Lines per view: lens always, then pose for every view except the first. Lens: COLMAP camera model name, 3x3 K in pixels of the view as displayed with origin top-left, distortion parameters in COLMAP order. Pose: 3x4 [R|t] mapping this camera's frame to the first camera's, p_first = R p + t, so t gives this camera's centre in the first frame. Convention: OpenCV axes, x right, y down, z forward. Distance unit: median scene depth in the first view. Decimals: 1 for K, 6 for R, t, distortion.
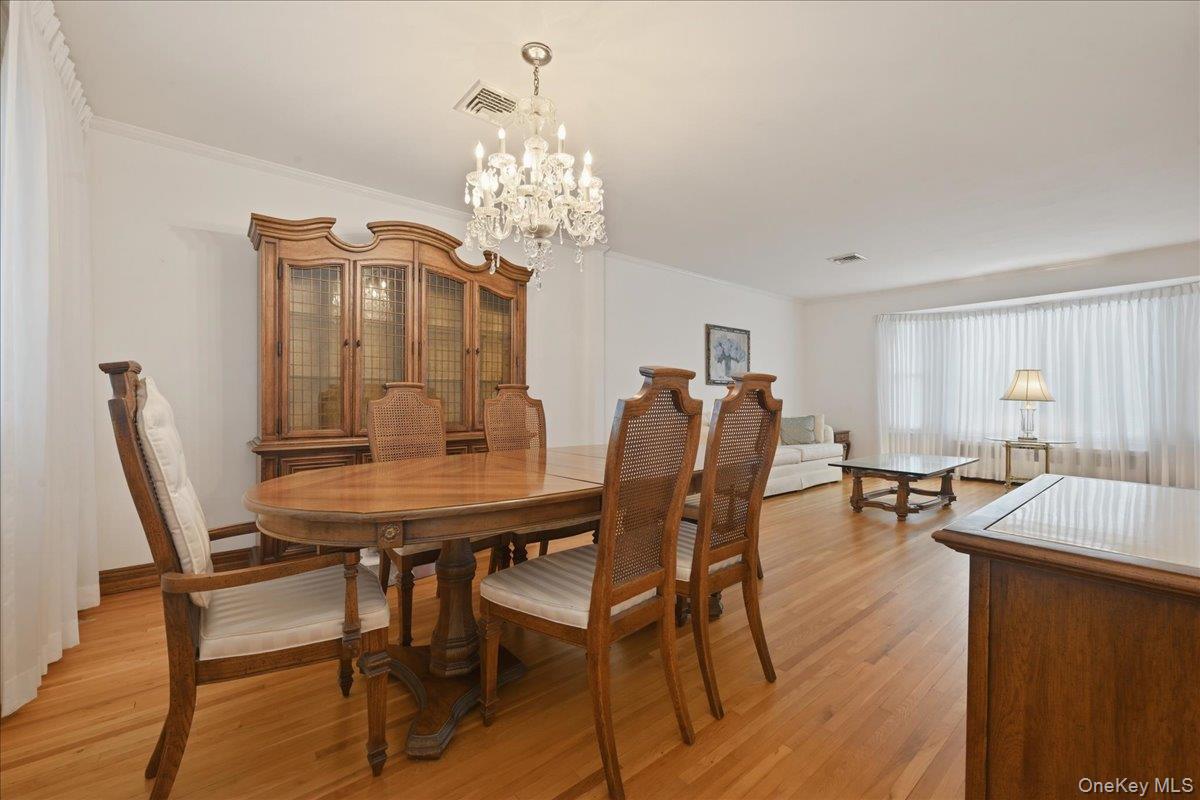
lens RADIAL K [[485.0, 0, 606.8], [0, 485.0, 401.6], [0, 0, 1]] dist [-0.002080, -0.000414]
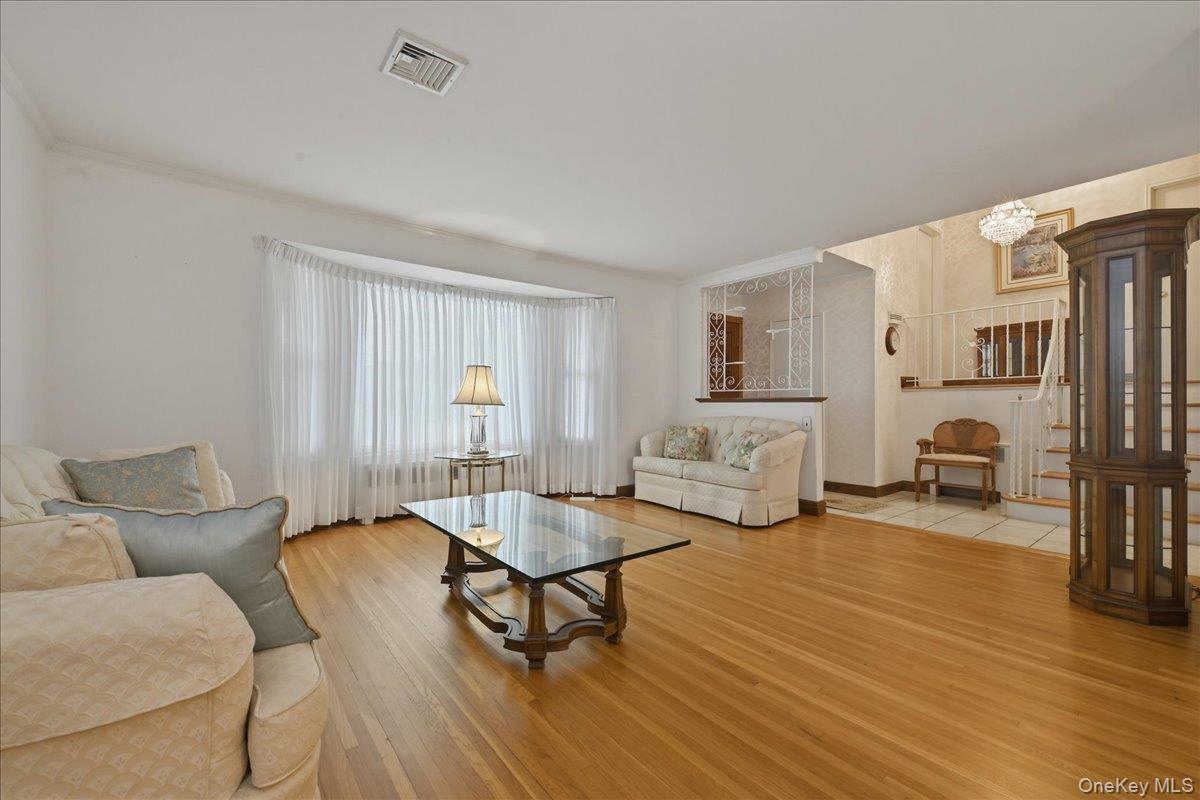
lens RADIAL K [[485.0, 0, 606.8], [0, 485.0, 401.6], [0, 0, 1]] dist [-0.002080, -0.000414]
pose [[0.013625, 0.003632, 0.999901, 0.067017], [0.006193, 0.999974, -0.003716, -0.002333], [-0.999888, 0.006243, 0.013603, 0.696385]]
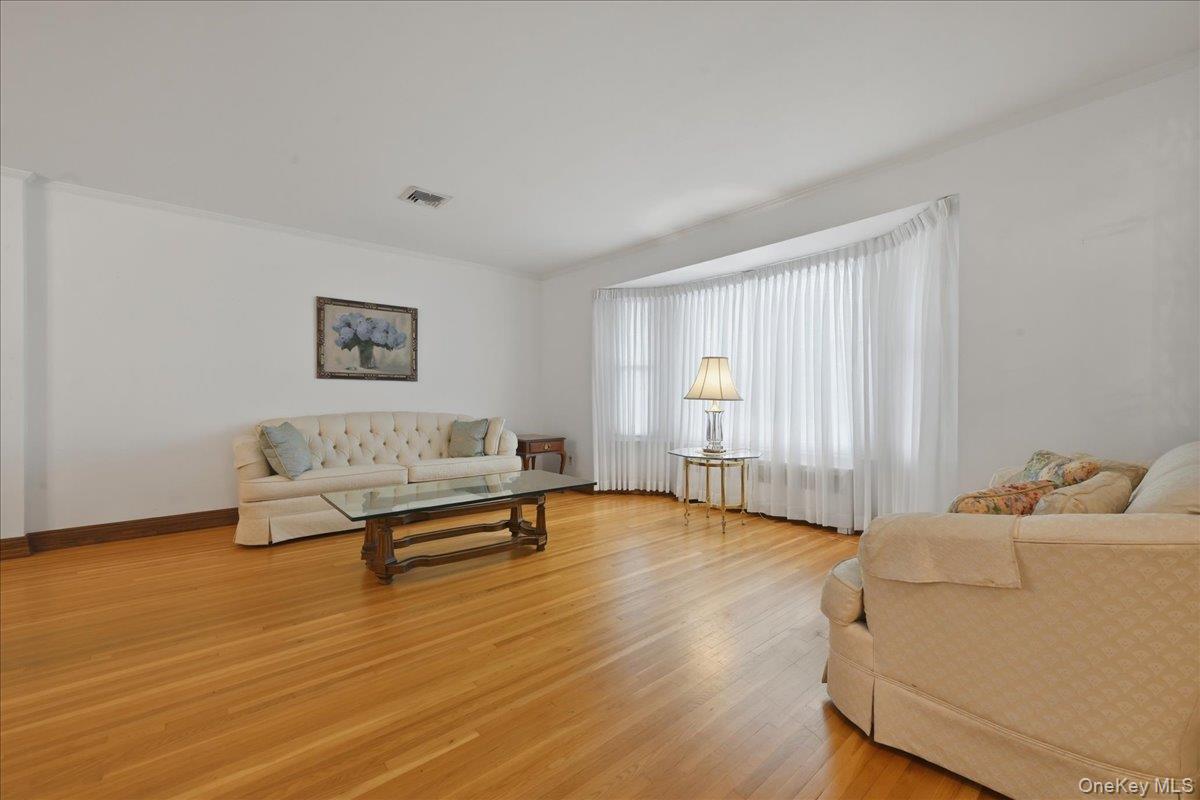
lens RADIAL K [[485.0, 0, 606.8], [0, 485.0, 401.6], [0, 0, 1]] dist [-0.002080, -0.000414]
pose [[0.999595, -0.001098, 0.028438, 0.614203], [0.001040, 0.999997, 0.002049, -0.000159], [-0.028440, -0.002019, 0.999593, 0.238915]]
